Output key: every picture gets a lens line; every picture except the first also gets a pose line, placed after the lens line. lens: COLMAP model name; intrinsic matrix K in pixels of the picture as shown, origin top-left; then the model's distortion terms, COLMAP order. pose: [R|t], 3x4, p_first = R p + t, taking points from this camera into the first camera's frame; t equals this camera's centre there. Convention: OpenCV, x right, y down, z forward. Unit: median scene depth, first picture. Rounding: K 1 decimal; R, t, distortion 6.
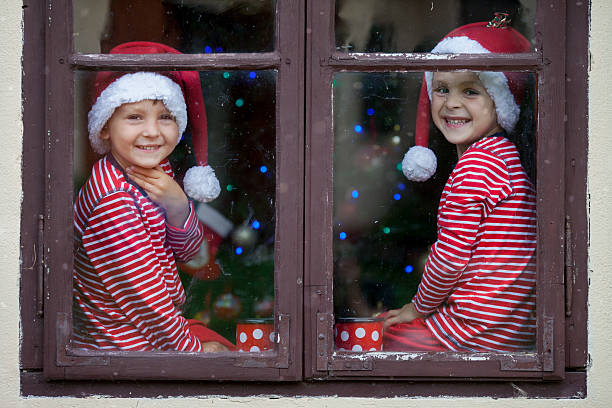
lens RADIAL K [[3233.2, 0, 306.4], [0, 3233.2, 144.4], [0, 0, 1]] dist [0.298104, -4.096715]
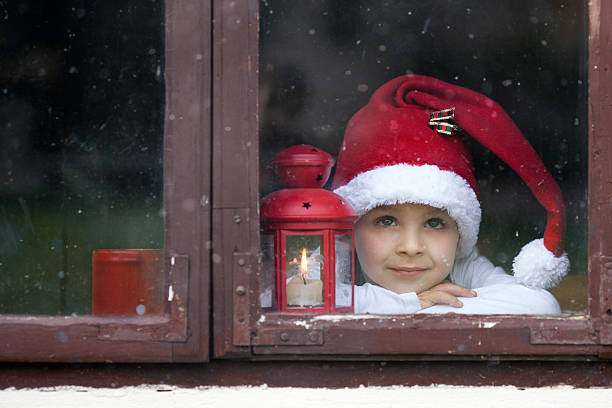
lens RADIAL K [[2644.7, 0, 306.1], [0, 2644.7, 222.1], [0, 0, 1]] dist [0.169125, 1.203311]
pose [[0.998867, -0.002940, 0.047496, -0.006714], [0.002069, 0.999829, 0.018385, 0.037166], [-0.047542, -0.018266, 0.998702, 0.497164]]
